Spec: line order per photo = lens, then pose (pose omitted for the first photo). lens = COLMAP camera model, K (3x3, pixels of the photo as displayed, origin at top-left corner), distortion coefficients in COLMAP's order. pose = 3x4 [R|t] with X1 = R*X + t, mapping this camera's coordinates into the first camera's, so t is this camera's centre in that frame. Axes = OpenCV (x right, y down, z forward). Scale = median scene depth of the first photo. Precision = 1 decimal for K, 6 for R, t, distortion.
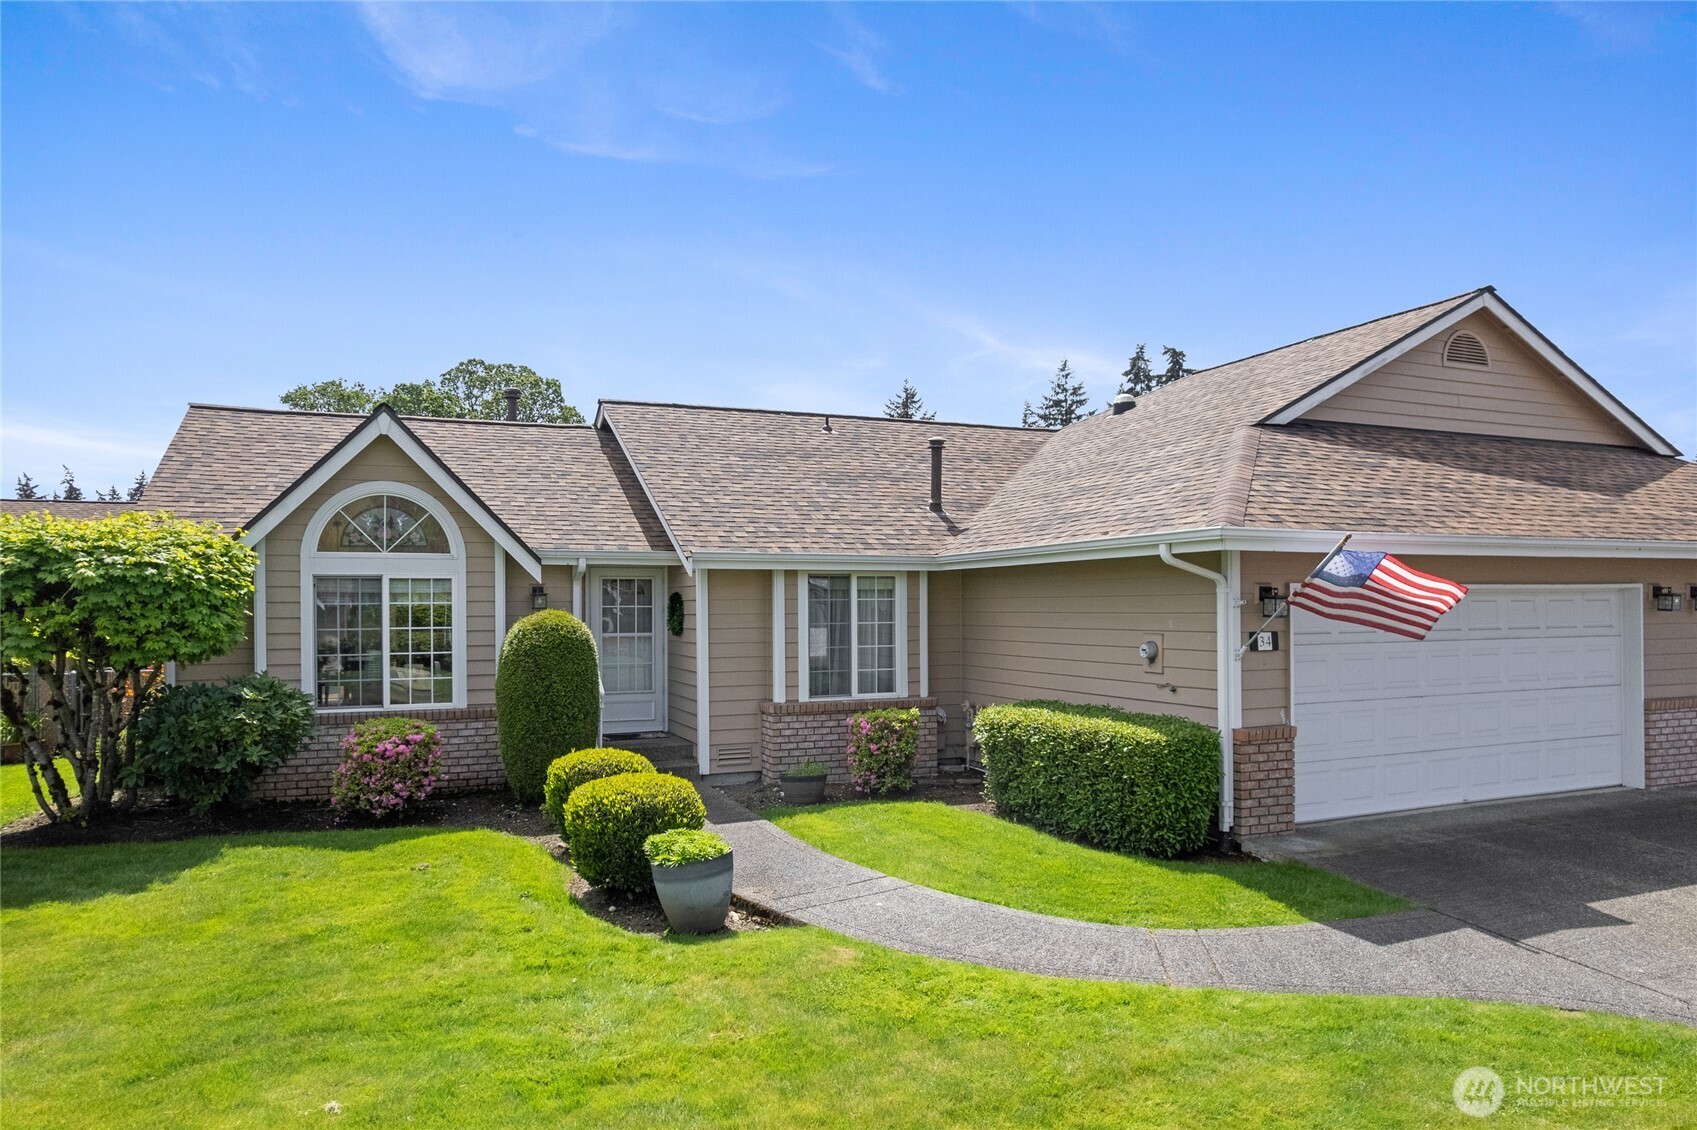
lens RADIAL K [[1085.2, 0, 848.5], [0, 1085.2, 565.0], [0, 0, 1]] dist [-0.035886, -0.000142]
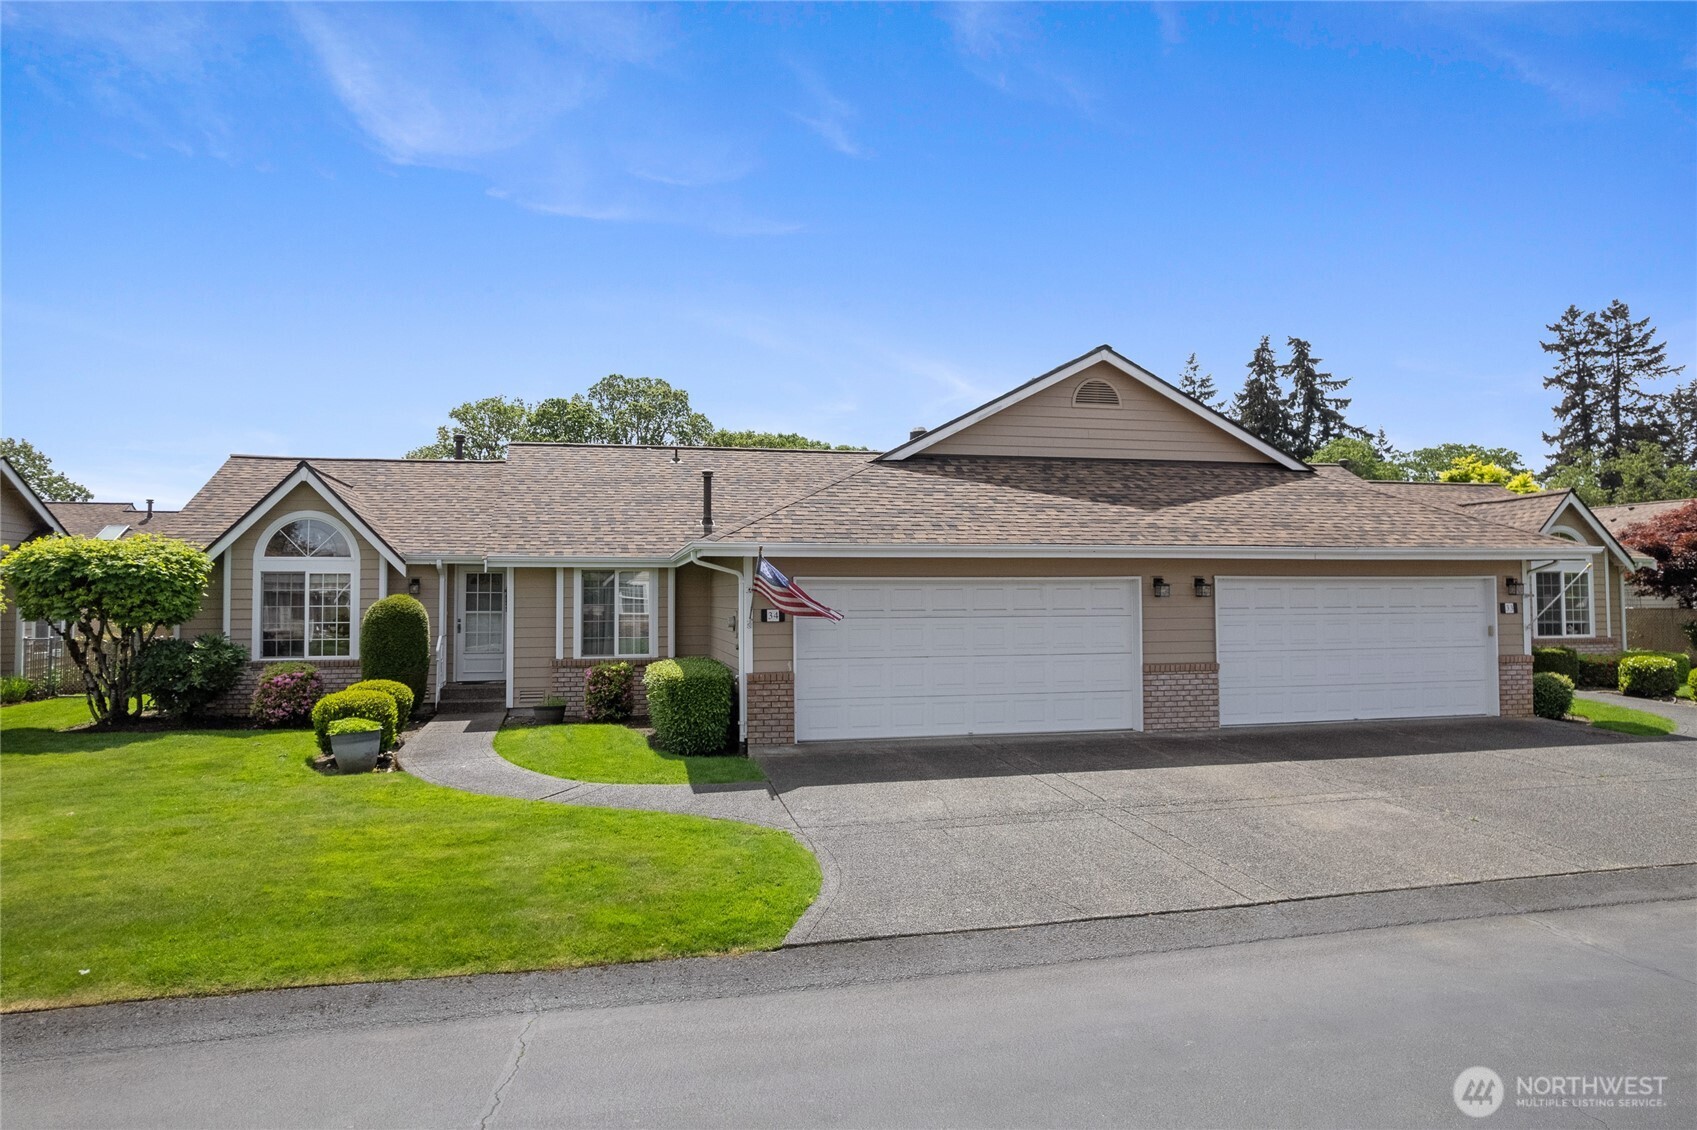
lens RADIAL K [[1058.1, 0, 849.5], [0, 1058.1, 547.4], [0, 0, 1]] dist [-0.043856, -0.000118]
pose [[0.986645, -0.005788, -0.162780, 0.564309], [0.004593, 0.999960, -0.007712, -0.009634], [0.162818, 0.006861, 0.986632, -0.334104]]
